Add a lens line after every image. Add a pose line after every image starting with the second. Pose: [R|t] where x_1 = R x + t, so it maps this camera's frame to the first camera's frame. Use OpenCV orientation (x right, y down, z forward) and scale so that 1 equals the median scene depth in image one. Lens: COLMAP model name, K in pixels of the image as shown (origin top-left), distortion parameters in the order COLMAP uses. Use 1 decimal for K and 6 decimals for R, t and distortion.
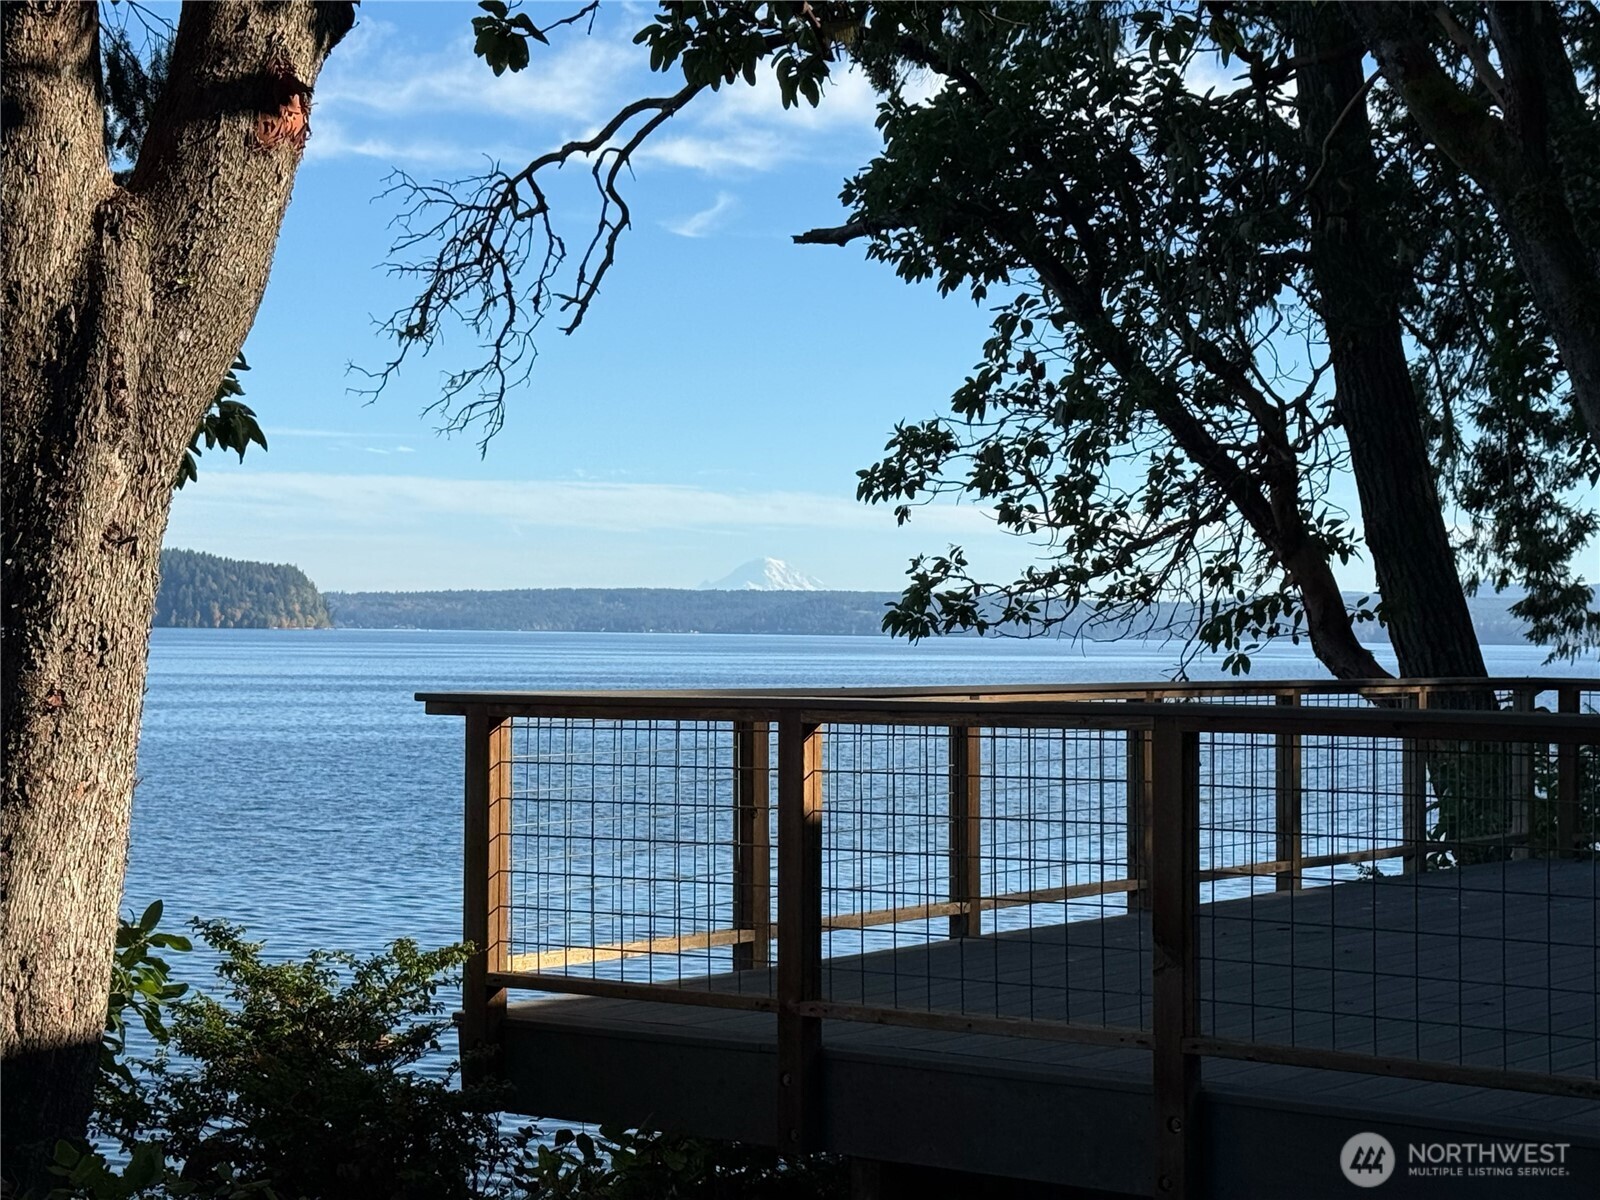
lens RADIAL K [[1133.0, 0, 801.8], [0, 1133.0, 603.1], [0, 0, 1]] dist [0.000665, -0.004106]
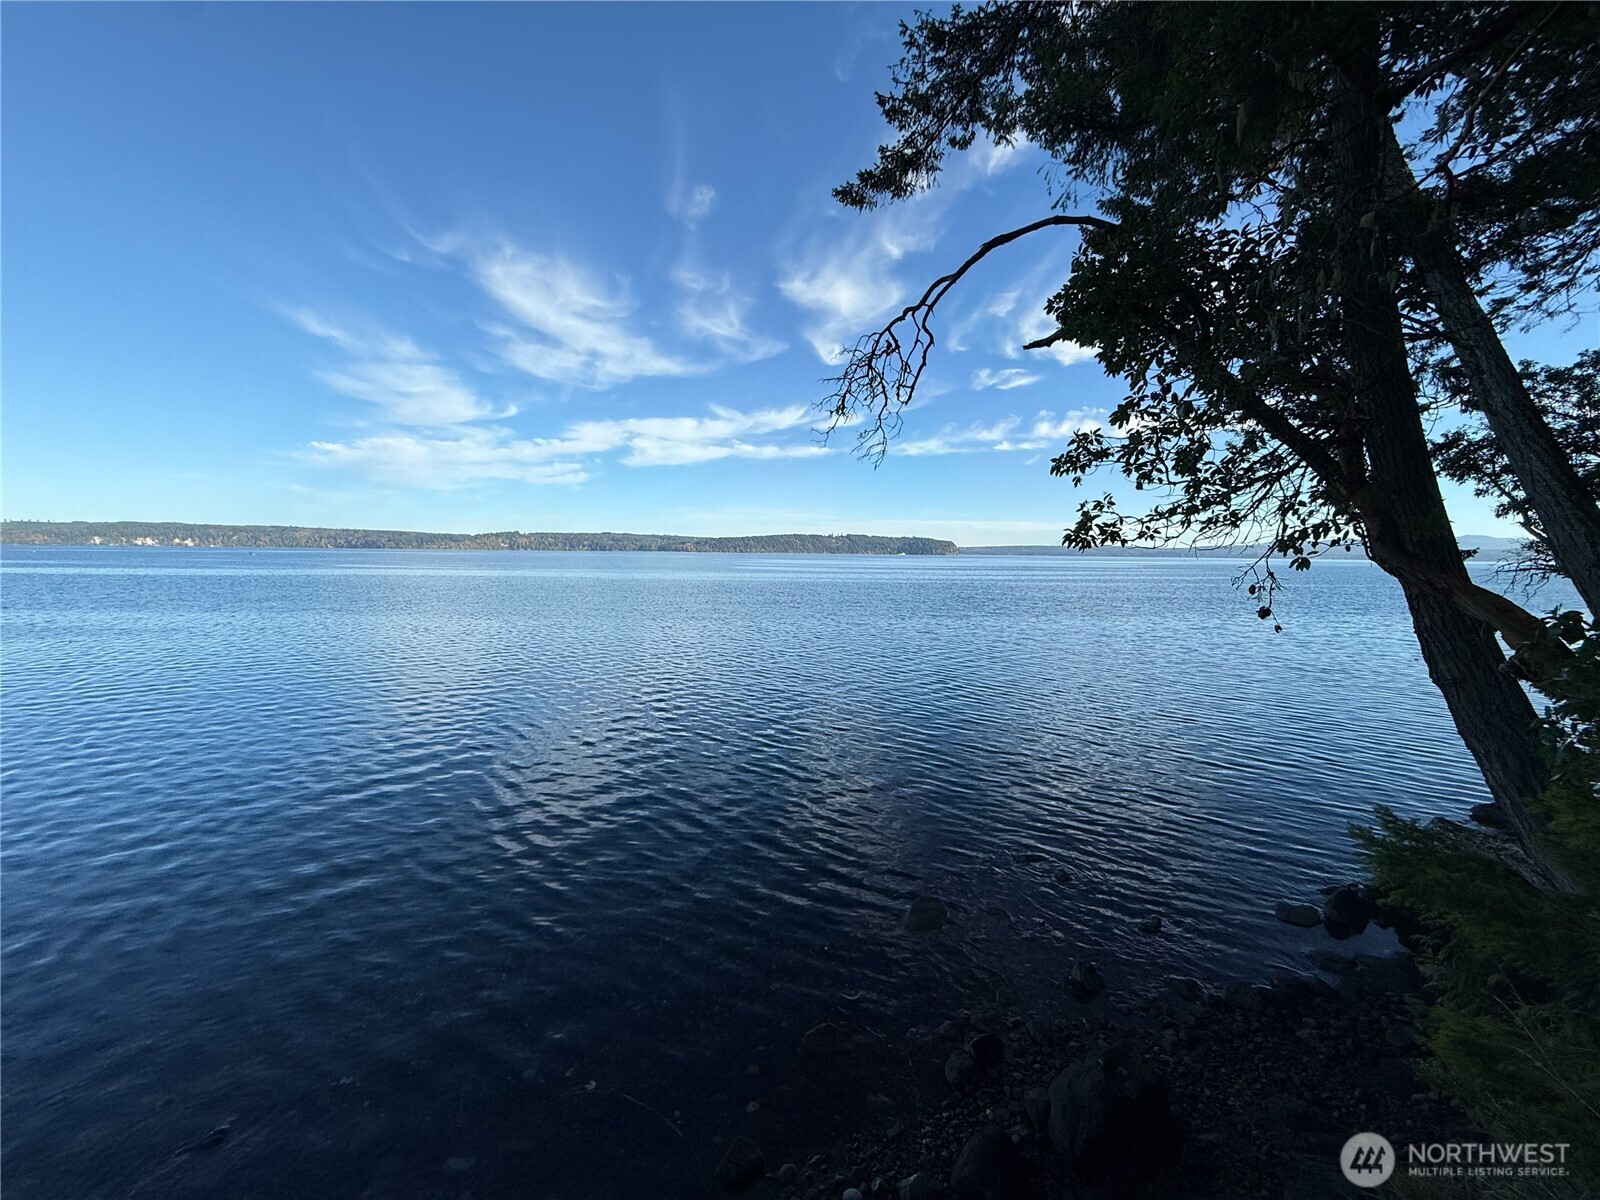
lens RADIAL K [[632.7, 0, 789.2], [0, 632.7, 585.4], [0, 0, 1]] dist [-0.000085, -0.000013]
pose [[0.946783, 0.014177, -0.321560, -0.017508], [0.014730, 0.996074, 0.087286, -0.006072], [0.321535, -0.087378, 0.942857, -0.108655]]
